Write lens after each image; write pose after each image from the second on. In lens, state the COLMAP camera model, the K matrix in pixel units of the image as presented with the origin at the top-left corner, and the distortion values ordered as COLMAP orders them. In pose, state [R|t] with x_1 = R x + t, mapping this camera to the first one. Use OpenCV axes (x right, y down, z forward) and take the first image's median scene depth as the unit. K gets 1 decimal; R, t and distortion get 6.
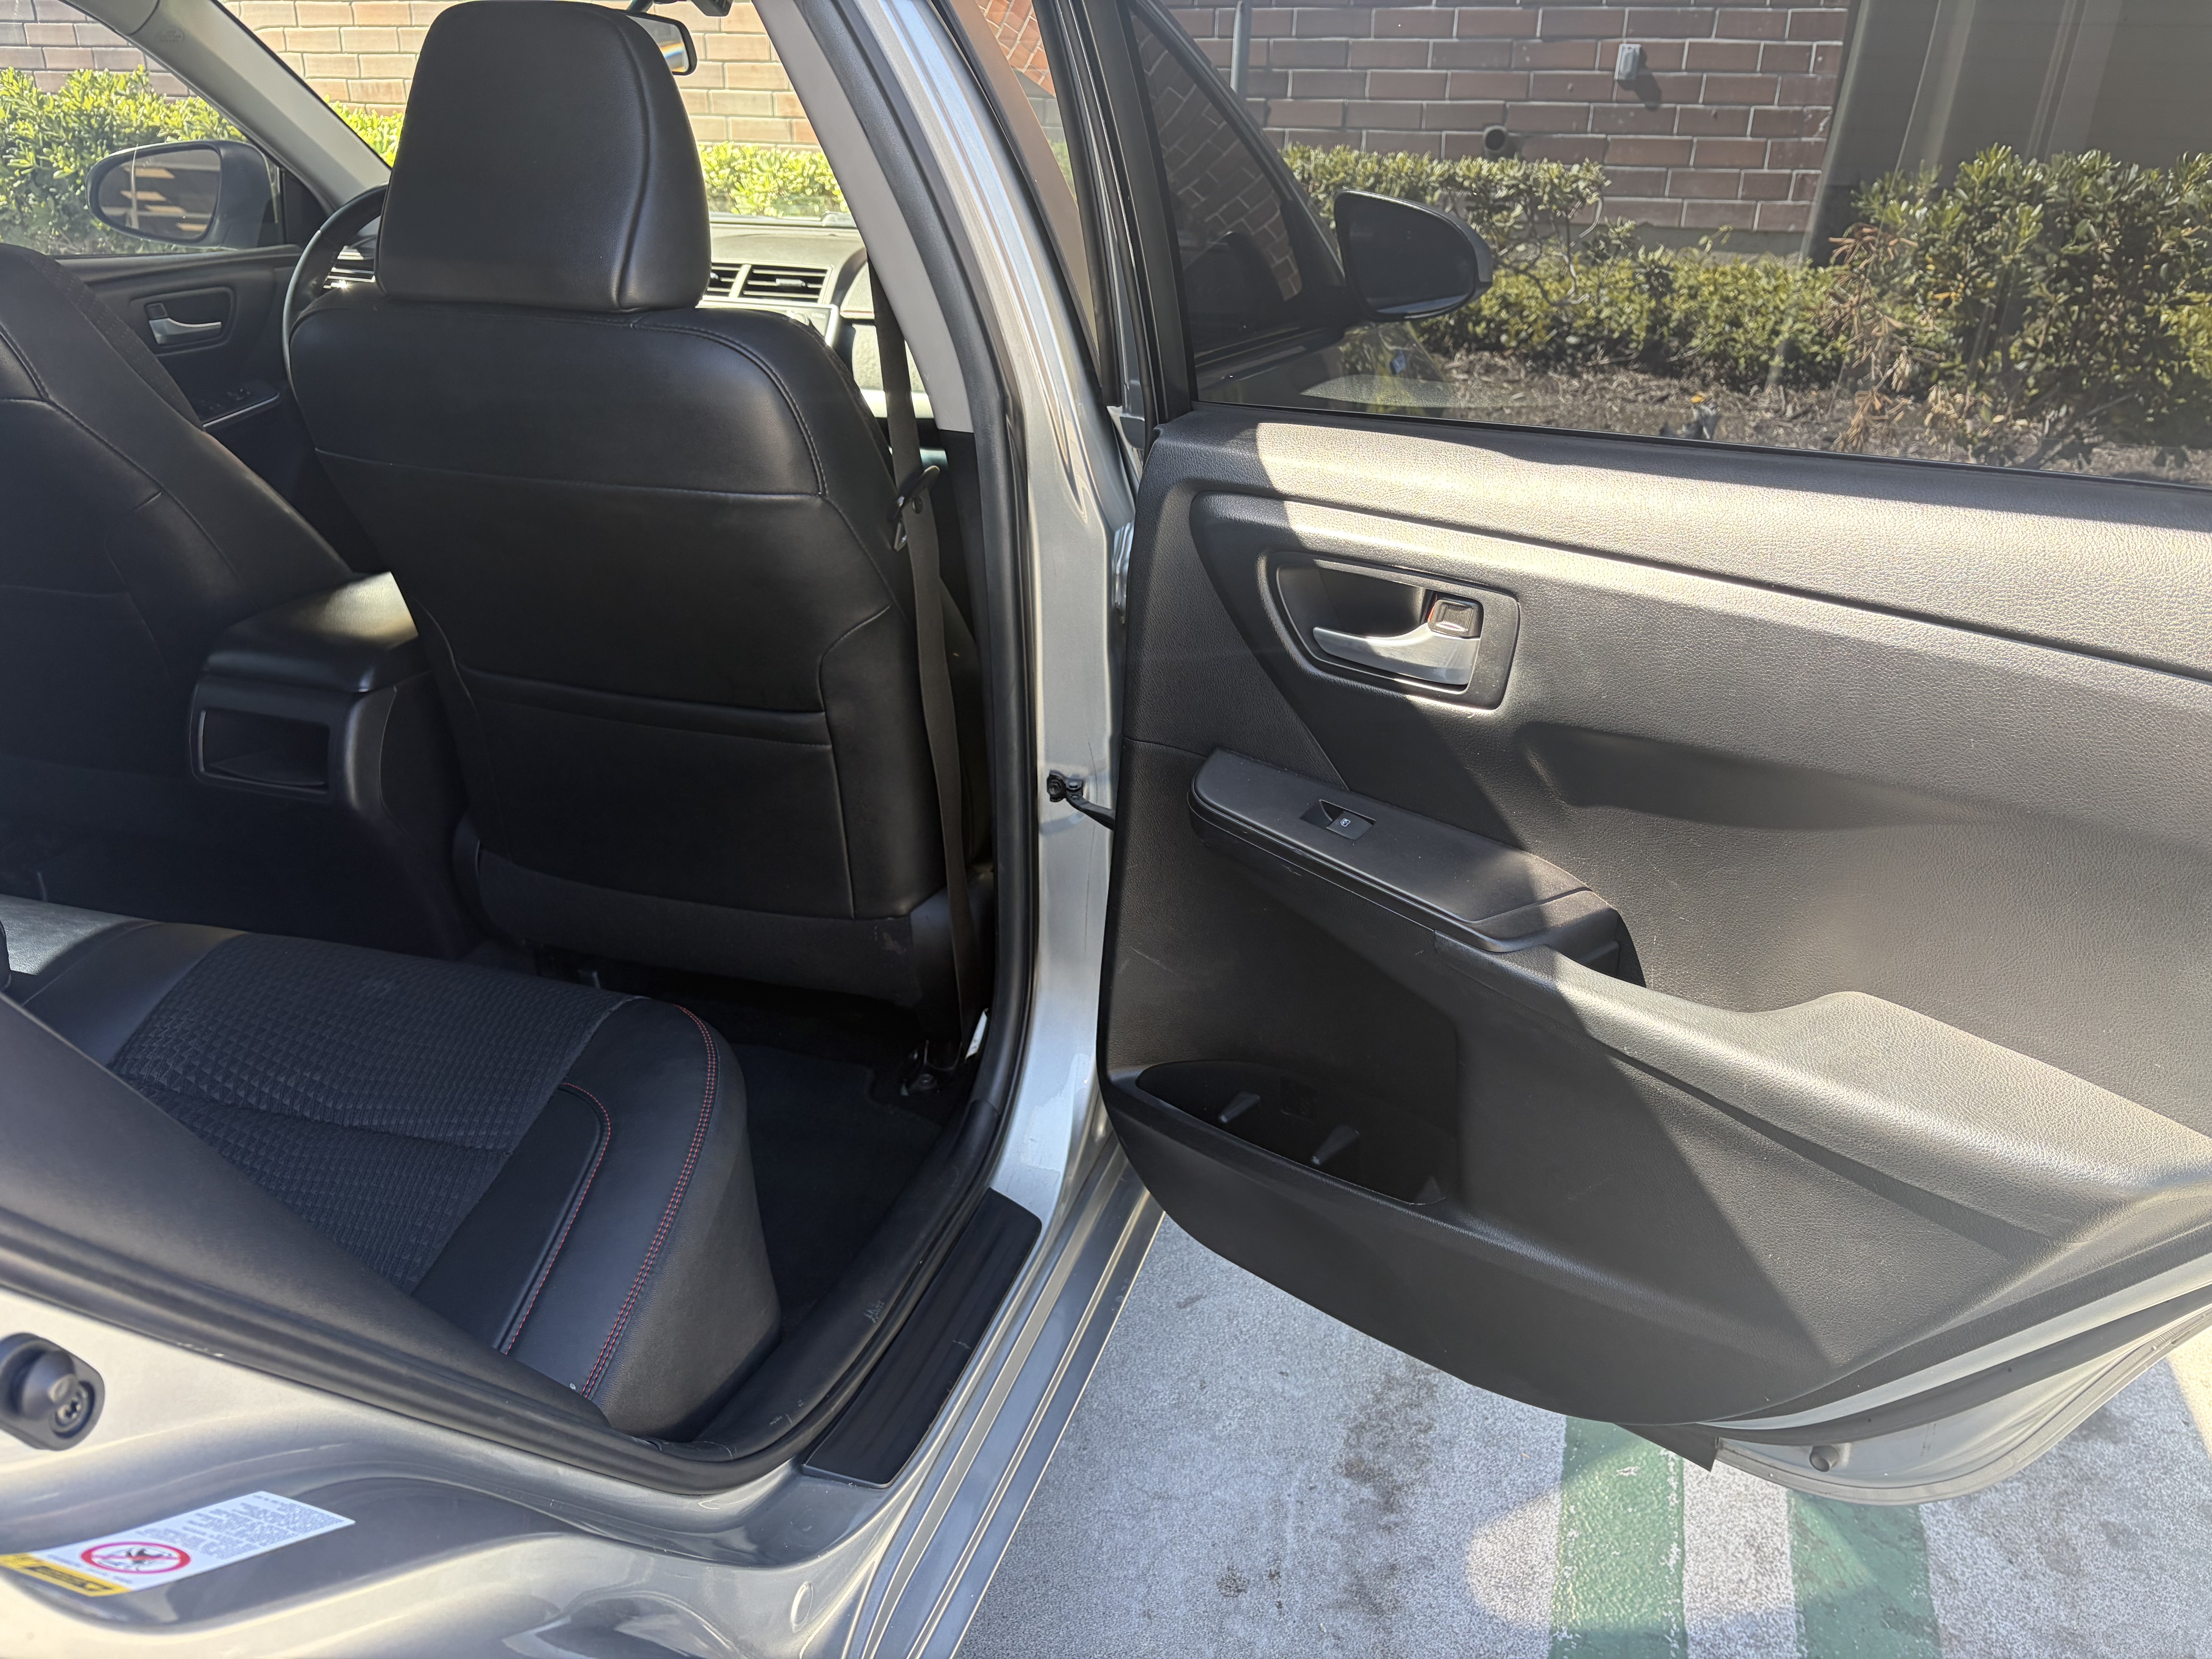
lens RADIAL K [[1700.7, 0, 1113.3], [0, 1700.7, 830.1], [0, 0, 1]] dist [0.042776, -0.064899]
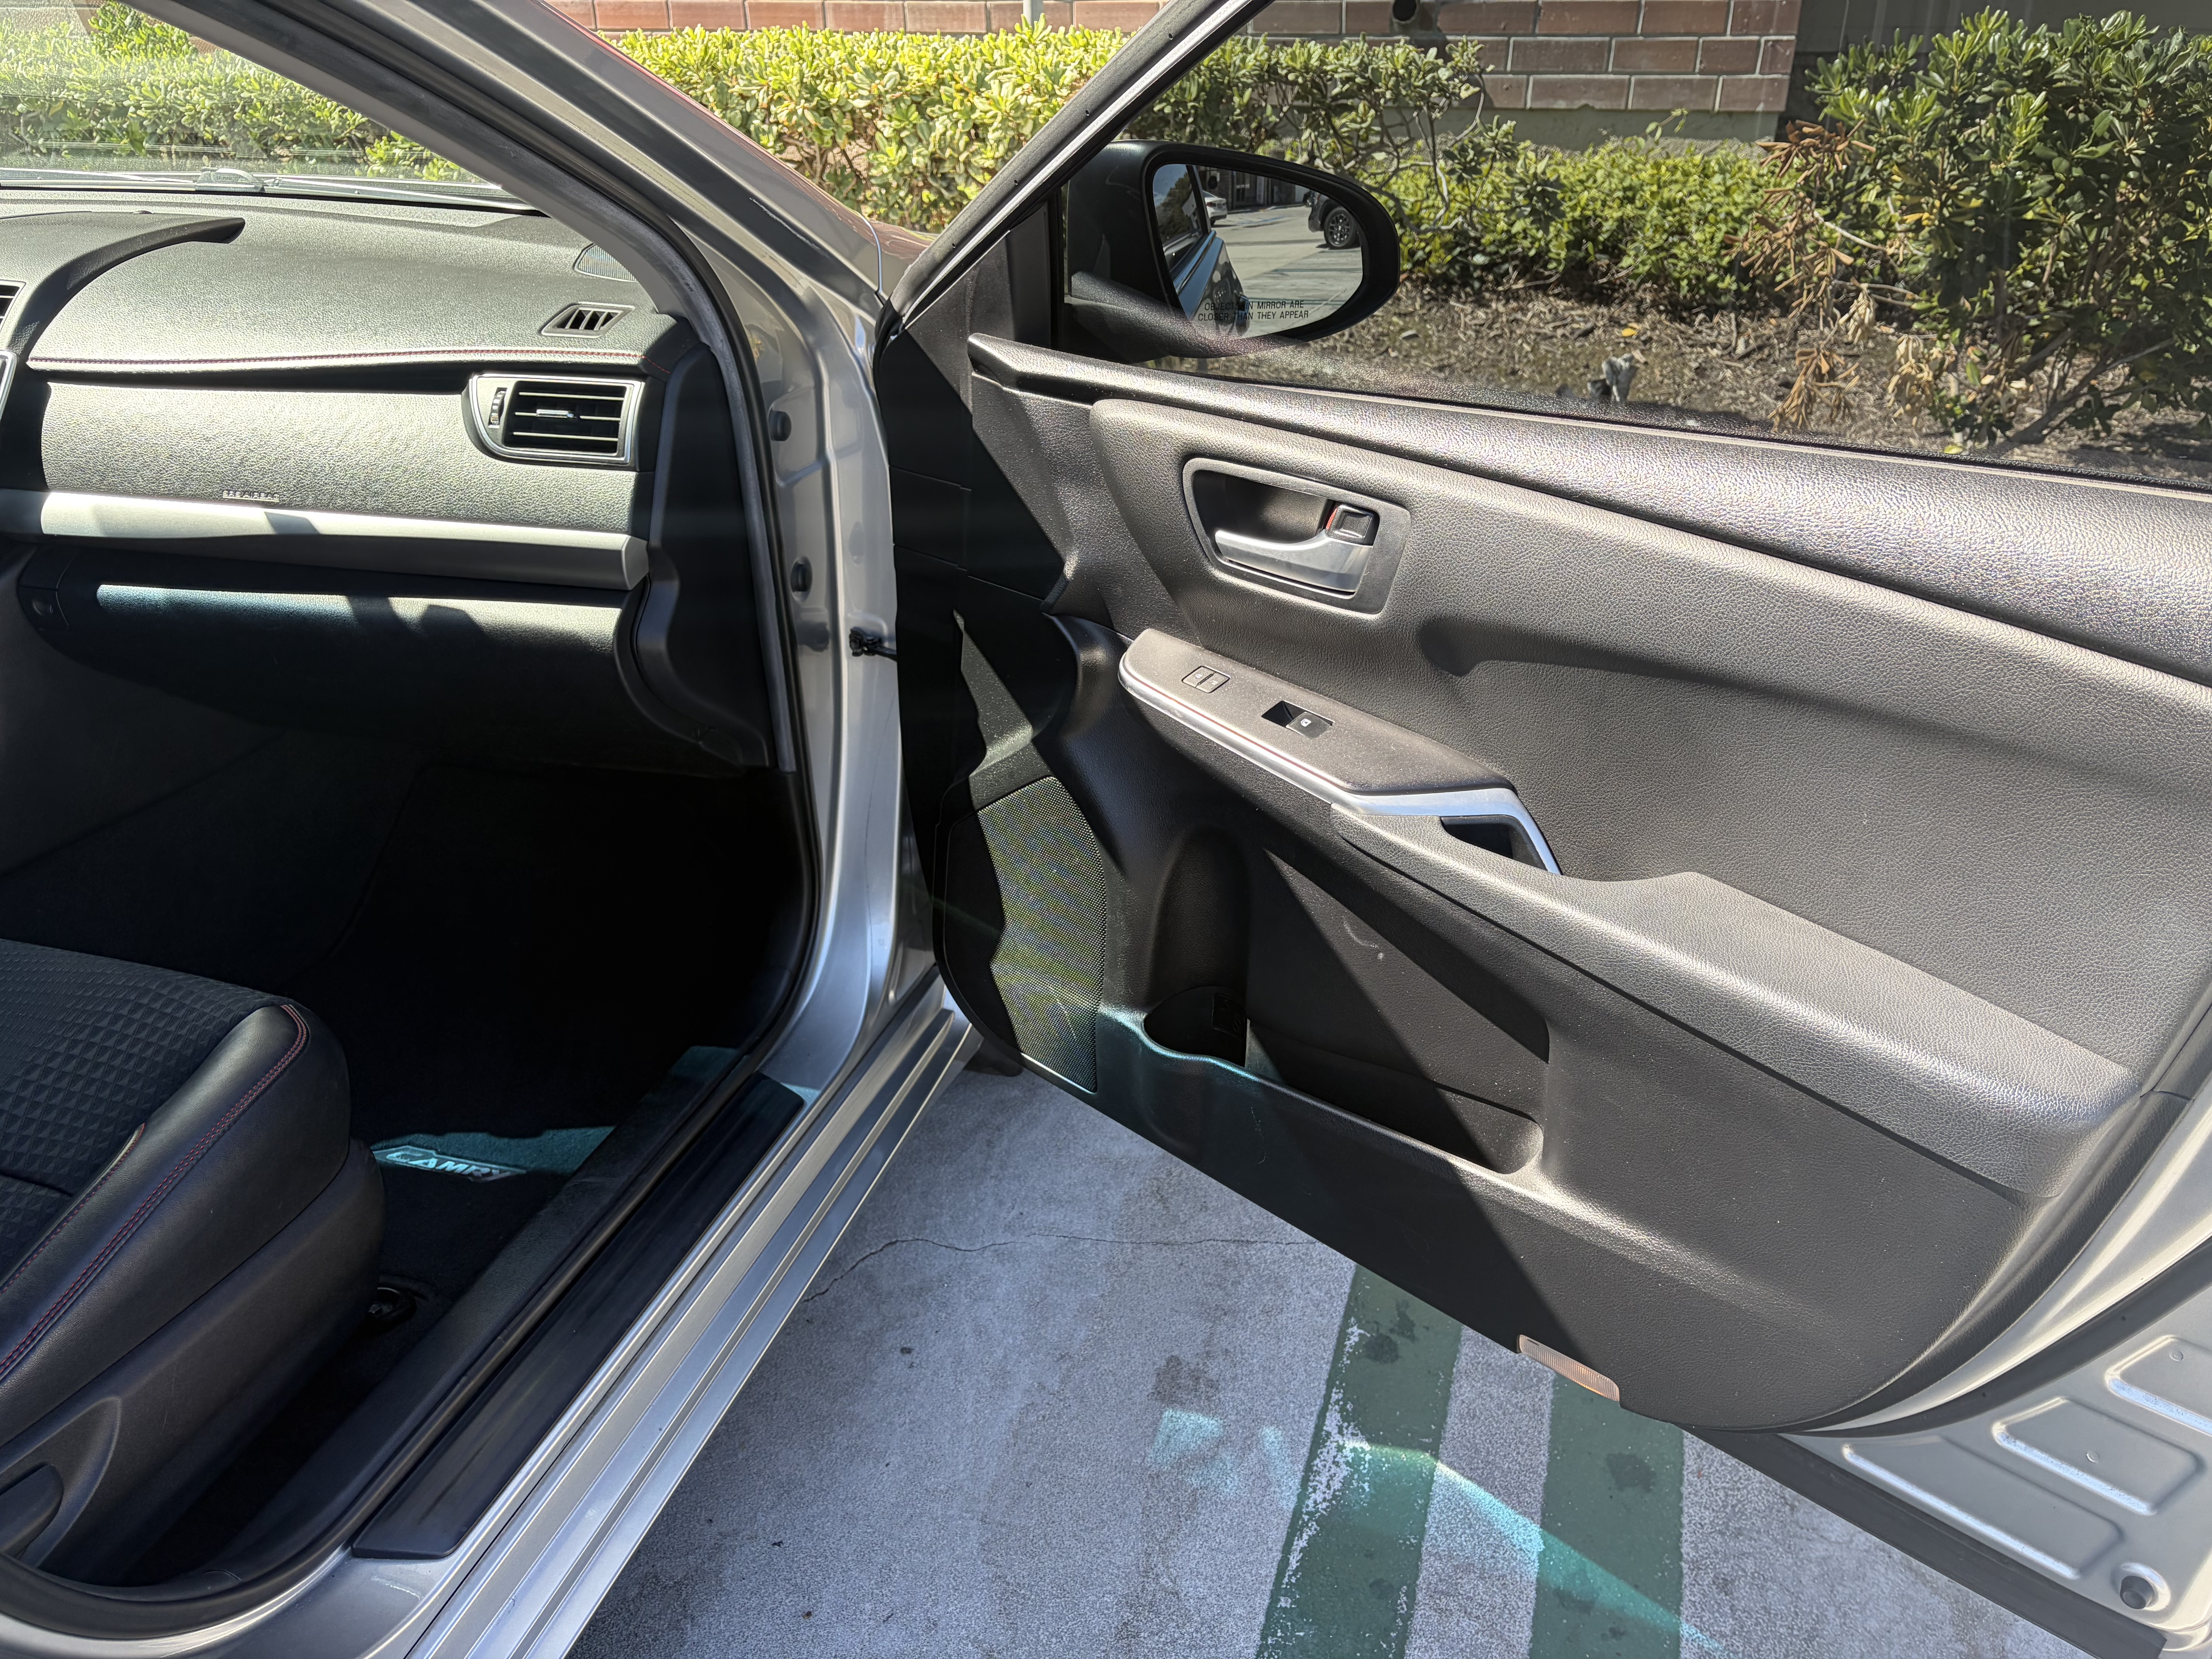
lens RADIAL K [[1693.4, 0, 1106.0], [0, 1693.4, 829.5], [0, 0, 1]] dist [0.033134, -0.040133]
pose [[0.999615, -0.018991, -0.020222, 0.112982], [0.020302, 0.997565, 0.066721, -0.081035], [0.018906, -0.067105, 0.997567, 0.185391]]
